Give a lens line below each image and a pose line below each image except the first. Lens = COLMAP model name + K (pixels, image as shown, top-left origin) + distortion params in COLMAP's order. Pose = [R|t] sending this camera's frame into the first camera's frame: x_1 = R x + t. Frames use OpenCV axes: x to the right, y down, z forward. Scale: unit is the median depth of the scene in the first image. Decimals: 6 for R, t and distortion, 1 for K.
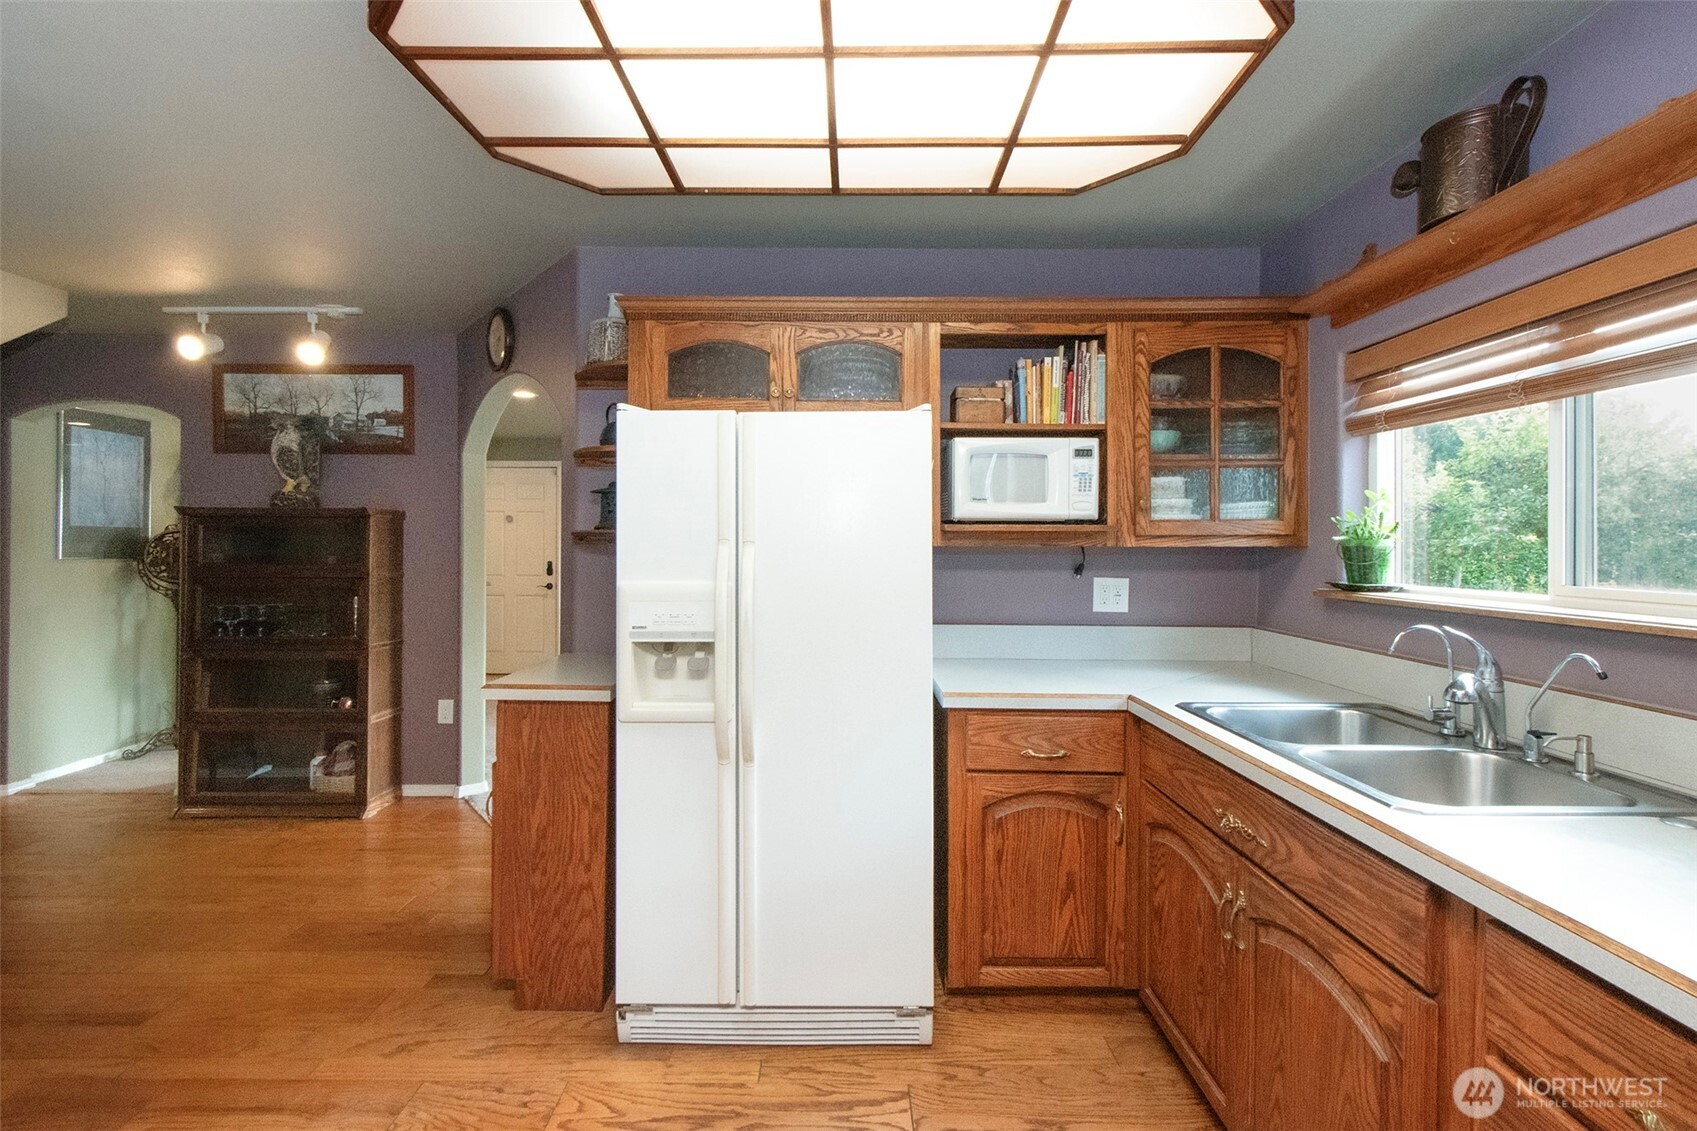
lens RADIAL K [[758.5, 0, 816.7], [0, 758.5, 534.3], [0, 0, 1]] dist [-0.002266, -0.003692]
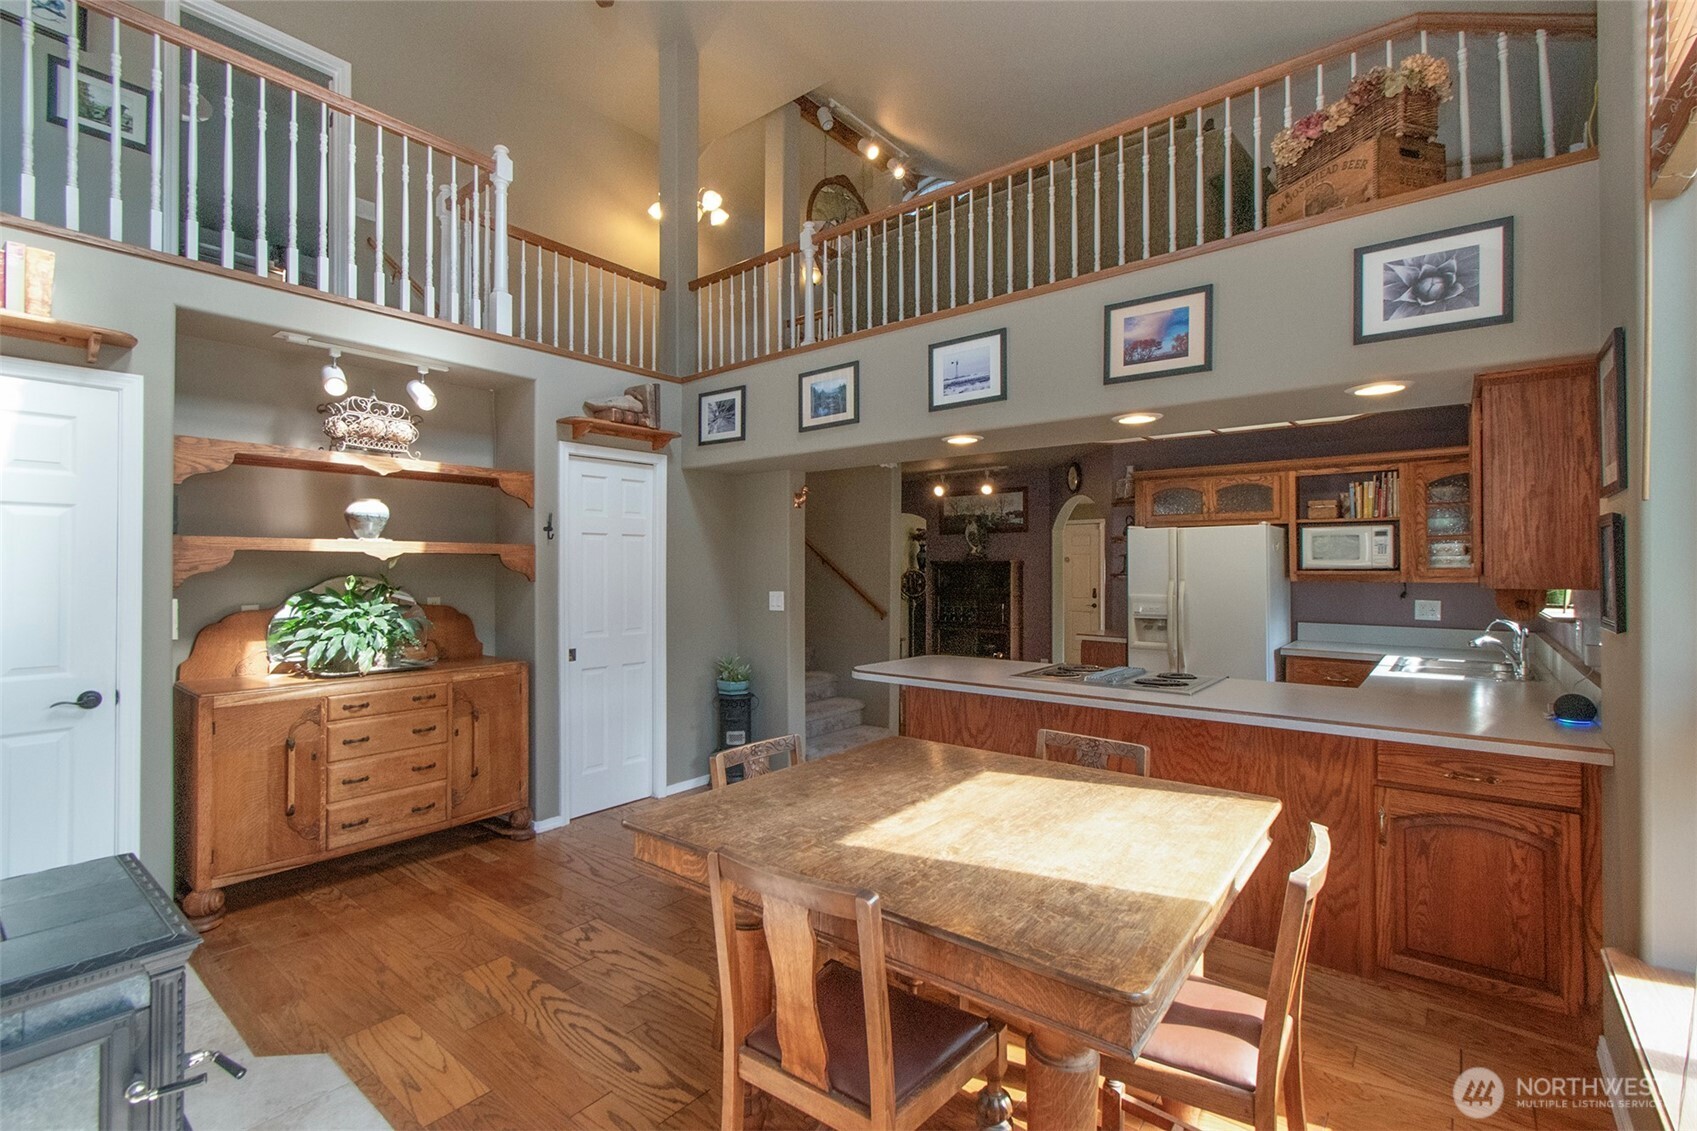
lens RADIAL K [[758.5, 0, 839.8], [0, 758.5, 562.9], [0, 0, 1]] dist [-0.002266, -0.003692]
pose [[0.795396, -0.007623, -0.606042, 0.409663], [0.006830, 0.999970, -0.003613, -0.034292], [0.606052, -0.001266, 0.795424, -1.308227]]
